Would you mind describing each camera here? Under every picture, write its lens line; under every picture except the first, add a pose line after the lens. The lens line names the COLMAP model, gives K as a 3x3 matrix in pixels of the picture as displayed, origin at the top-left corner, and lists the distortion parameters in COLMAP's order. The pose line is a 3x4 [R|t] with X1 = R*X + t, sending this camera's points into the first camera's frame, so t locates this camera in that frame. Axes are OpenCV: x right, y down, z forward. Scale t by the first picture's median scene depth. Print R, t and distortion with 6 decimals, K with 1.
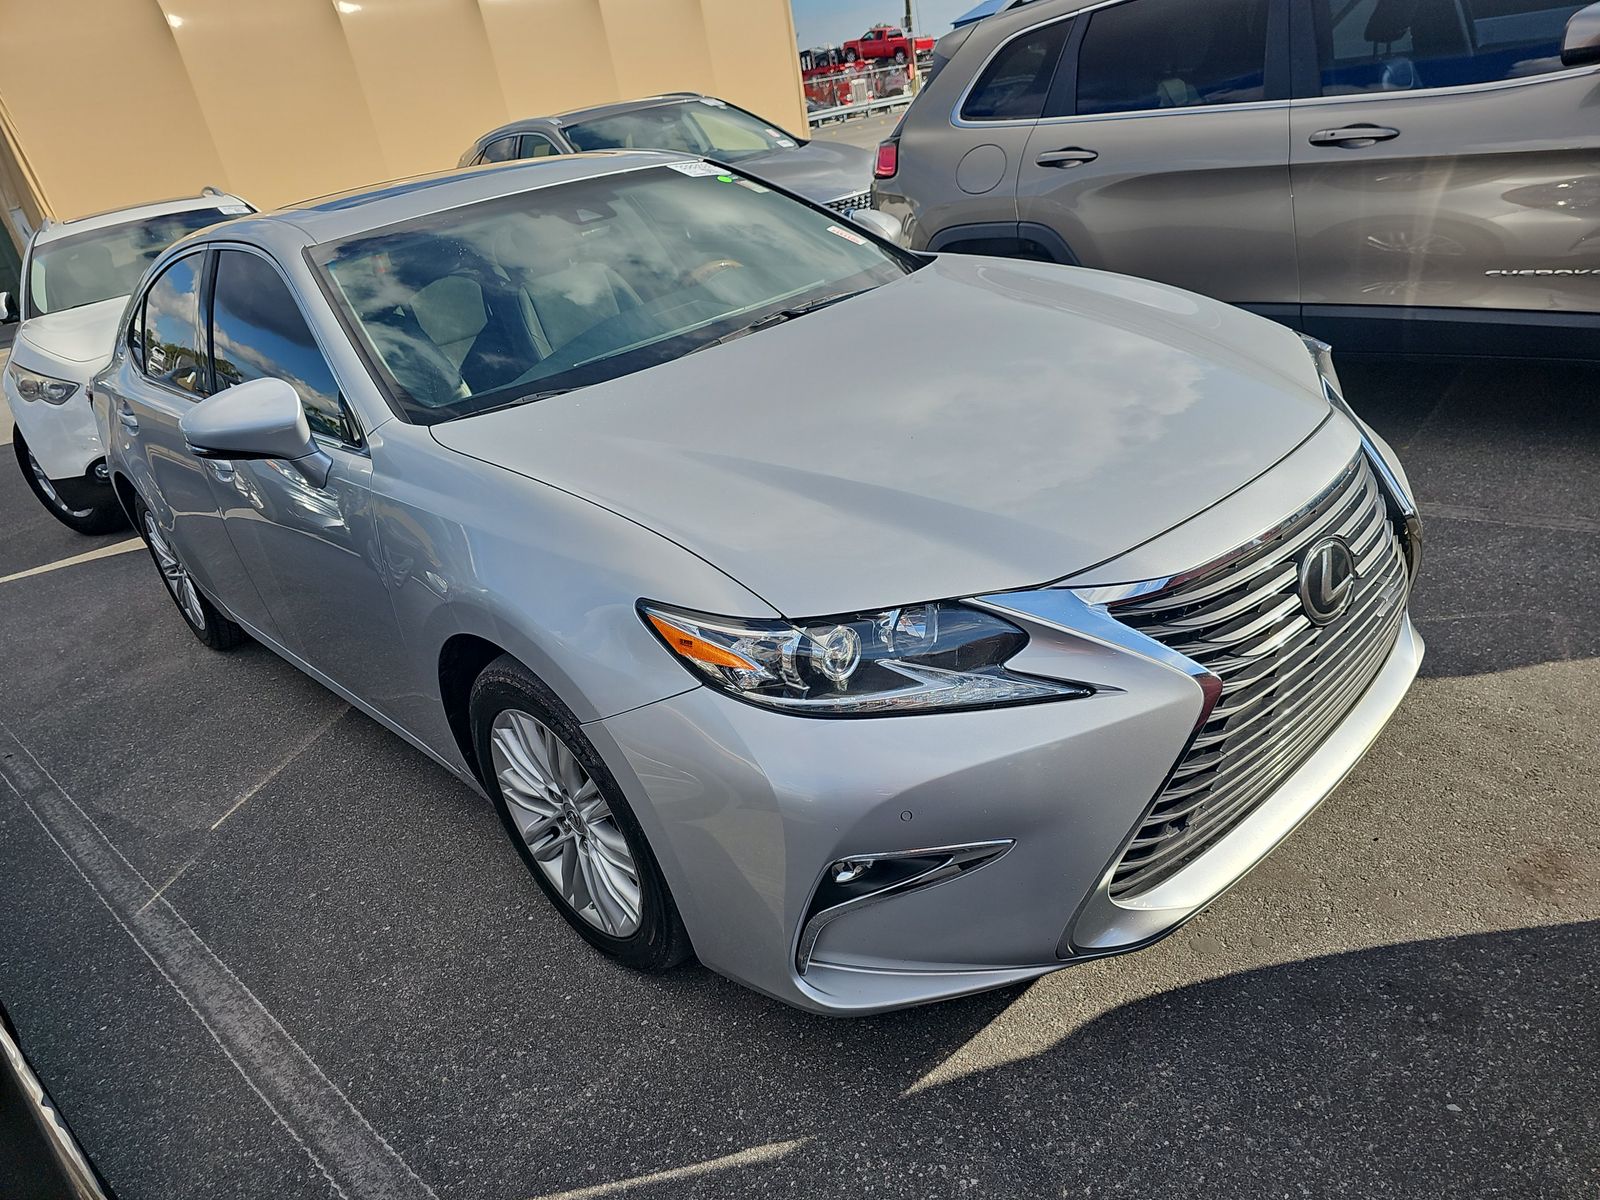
lens RADIAL K [[1073.7, 0, 800.0], [0, 1073.7, 600.0], [0, 0, 1]] dist [0.012811, -0.020157]
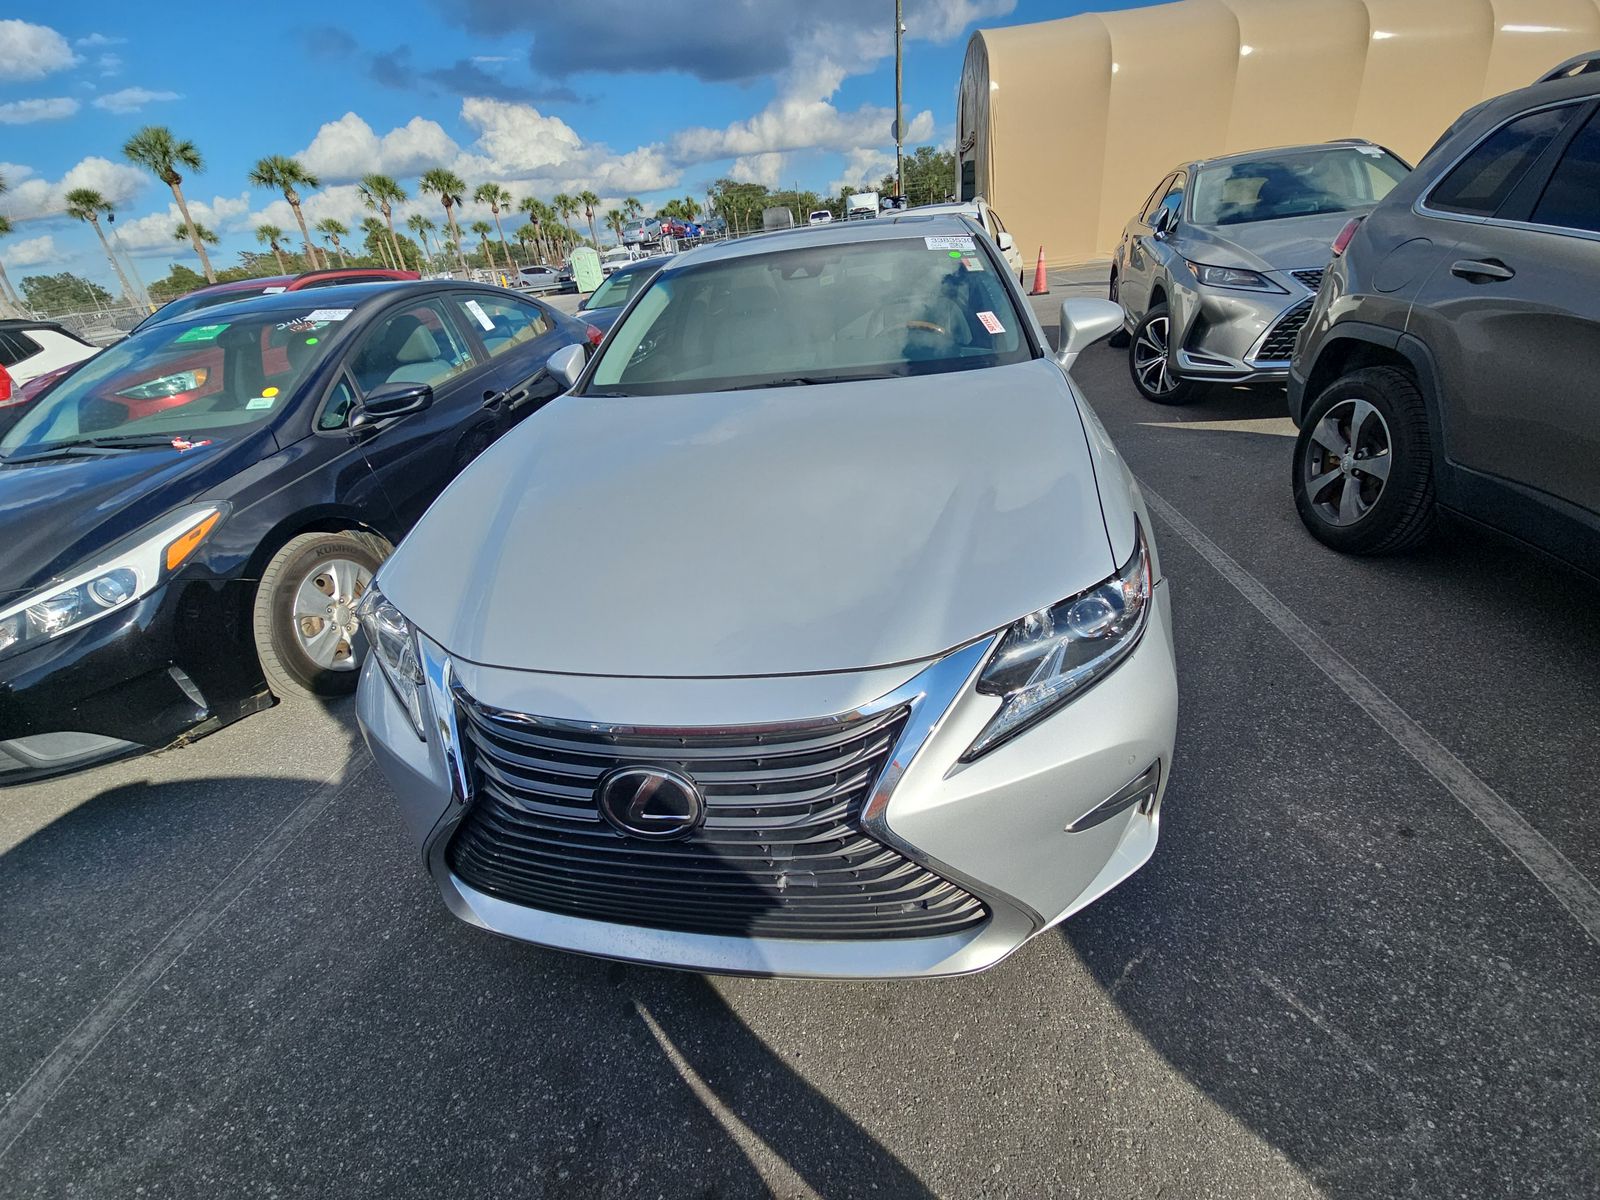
lens RADIAL K [[648.7, 0, 794.9], [0, 648.7, 598.6], [0, 0, 1]] dist [0.010948, -0.009093]
pose [[0.615935, 0.472473, -0.630391, 0.590652], [-0.338982, 0.881278, 0.329302, -0.291335], [0.711136, 0.010863, 0.702970, 0.466580]]
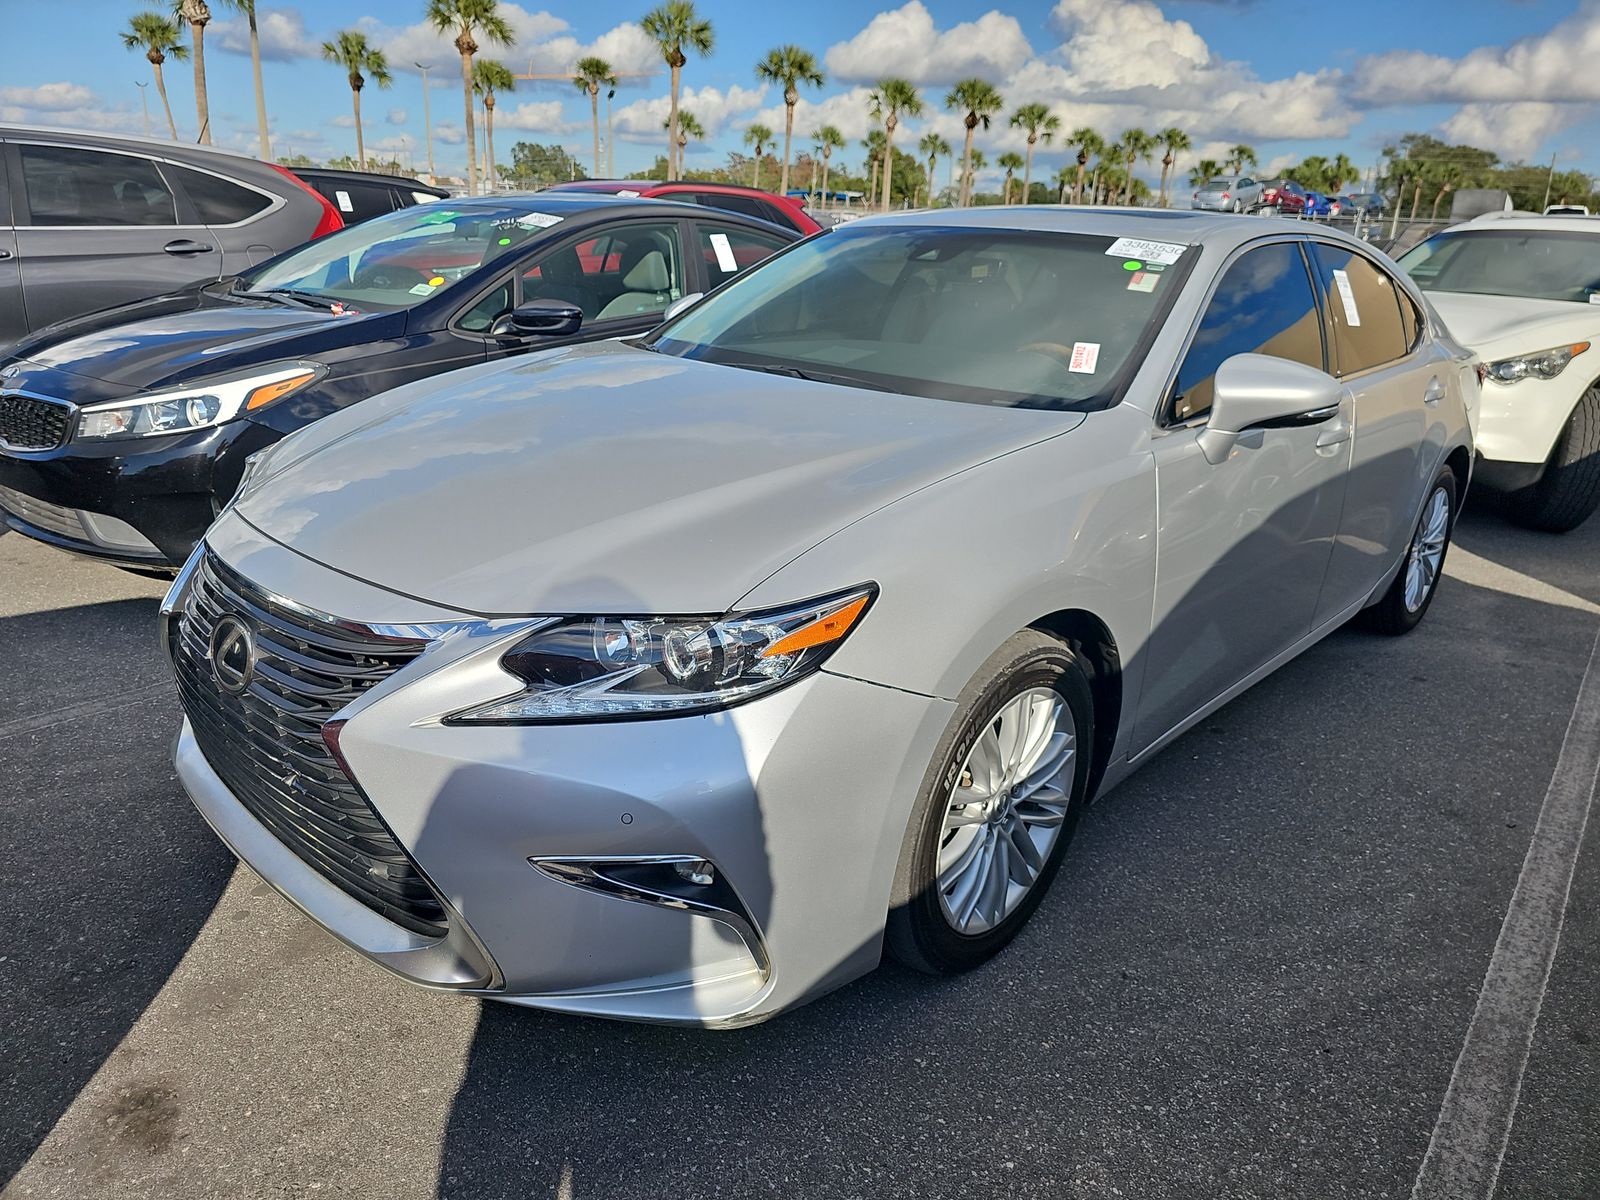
lens RADIAL K [[1073.7, 0, 800.0], [0, 1073.7, 600.0], [0, 0, 1]] dist [0.012811, -0.020157]
pose [[0.064320, 0.493654, -0.867276, 0.949525], [-0.470745, 0.781314, 0.409813, -0.500413], [0.879922, 0.381907, 0.282639, 0.791930]]
